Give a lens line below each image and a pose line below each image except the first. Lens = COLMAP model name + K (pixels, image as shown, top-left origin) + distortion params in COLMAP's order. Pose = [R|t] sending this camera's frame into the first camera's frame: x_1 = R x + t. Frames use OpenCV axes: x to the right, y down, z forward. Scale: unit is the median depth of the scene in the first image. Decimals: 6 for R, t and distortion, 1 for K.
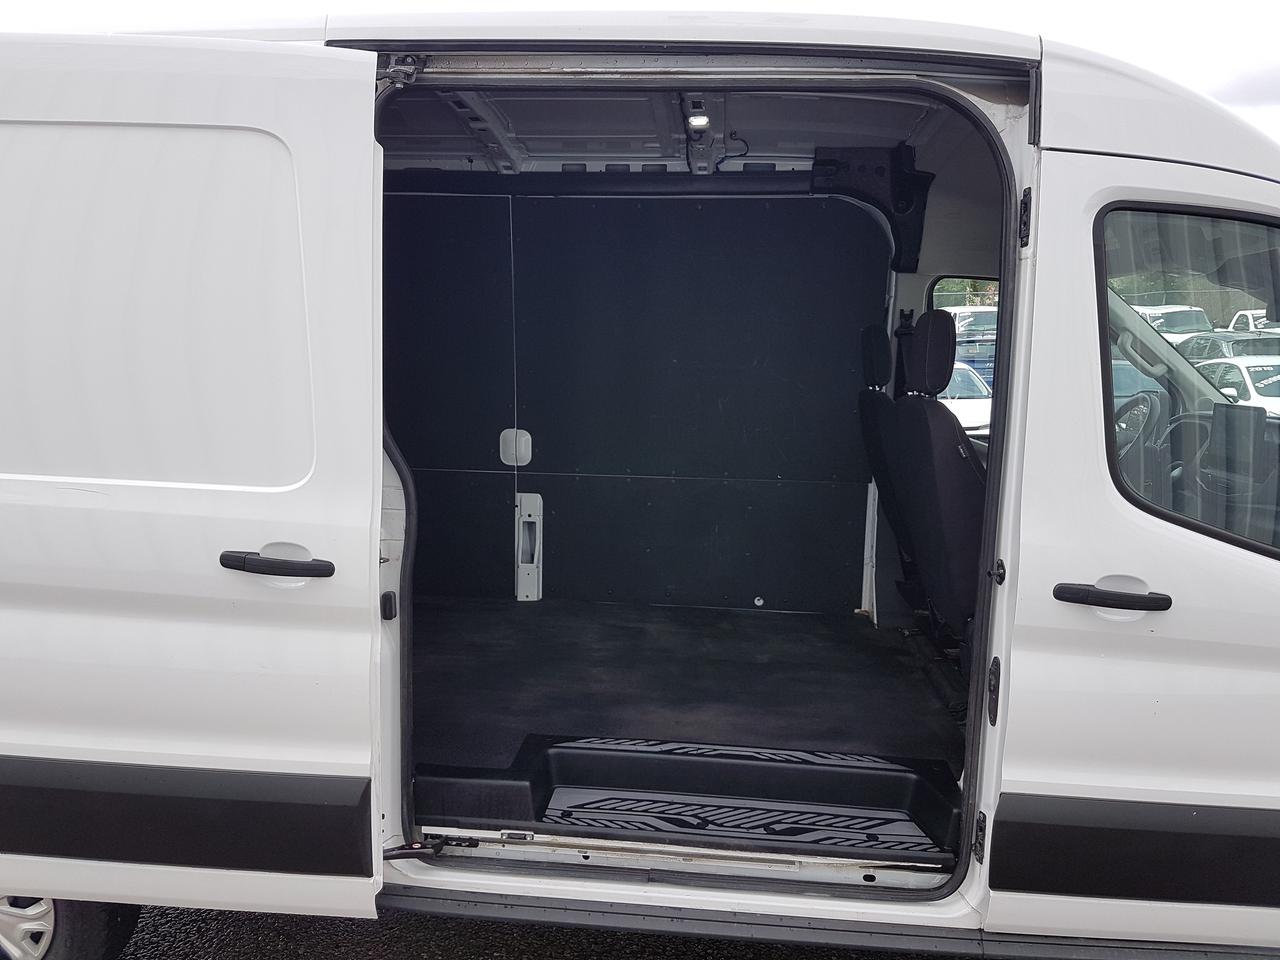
lens RADIAL K [[954.6, 0, 625.7], [0, 954.6, 500.3], [0, 0, 1]] dist [0.167959, 0.000027]
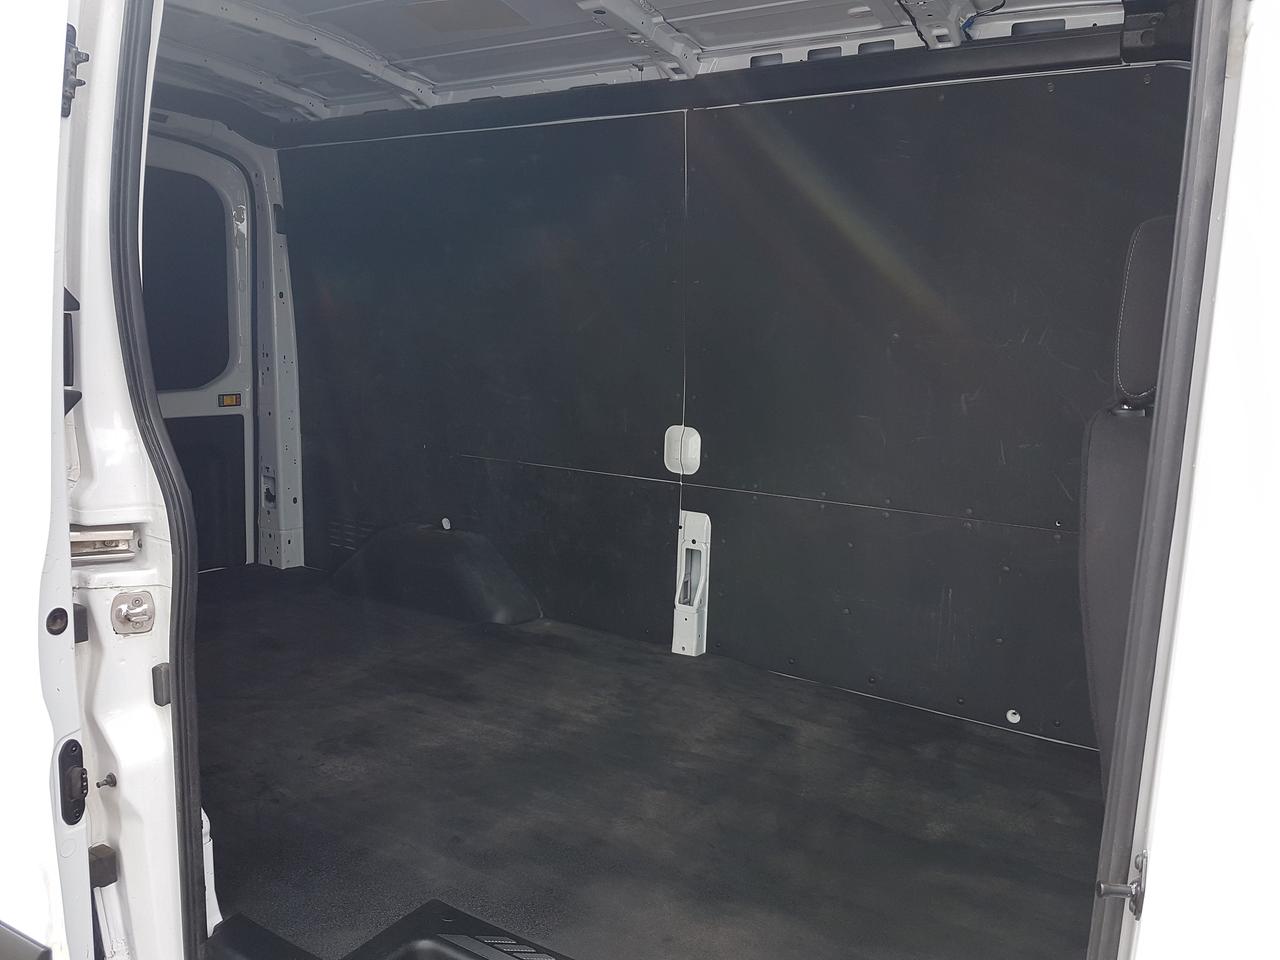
lens RADIAL K [[991.5, 0, 640.0], [0, 991.5, 480.0], [0, 0, 1]] dist [0.269428, -0.409664]
pose [[0.904564, 0.079978, -0.418769, 0.209754], [-0.084078, 0.996421, 0.008687, -0.040385], [0.417965, 0.027352, 0.908051, 0.310938]]
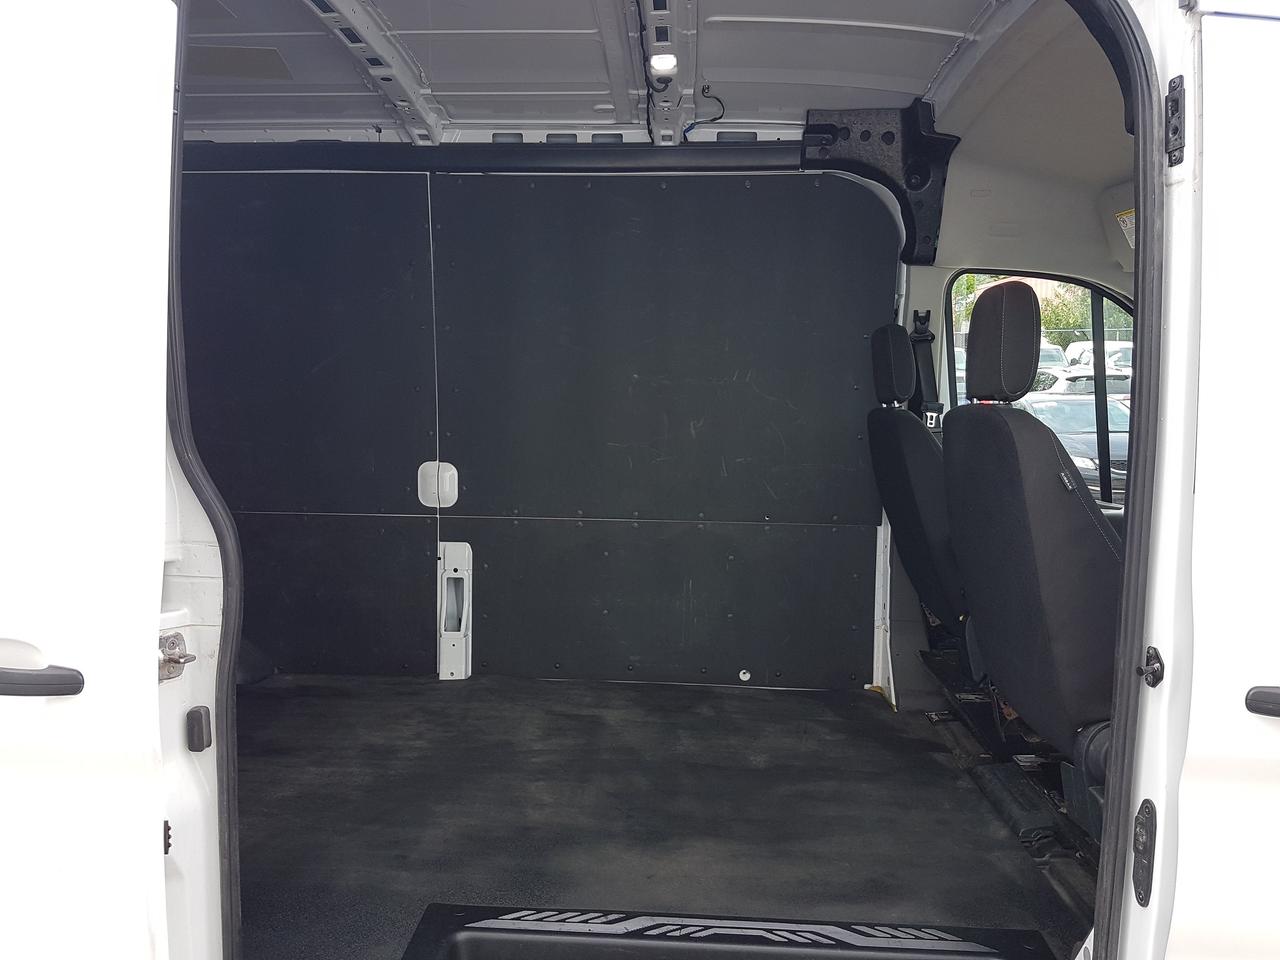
lens RADIAL K [[972.7, 0, 620.6], [0, 972.7, 480.4], [0, 0, 1]] dist [0.235692, -0.376400]
pose [[0.999164, -0.008320, 0.040022, 0.005240], [0.010852, 0.997925, -0.063460, -0.006088], [-0.039411, 0.063841, 0.997182, 0.202171]]
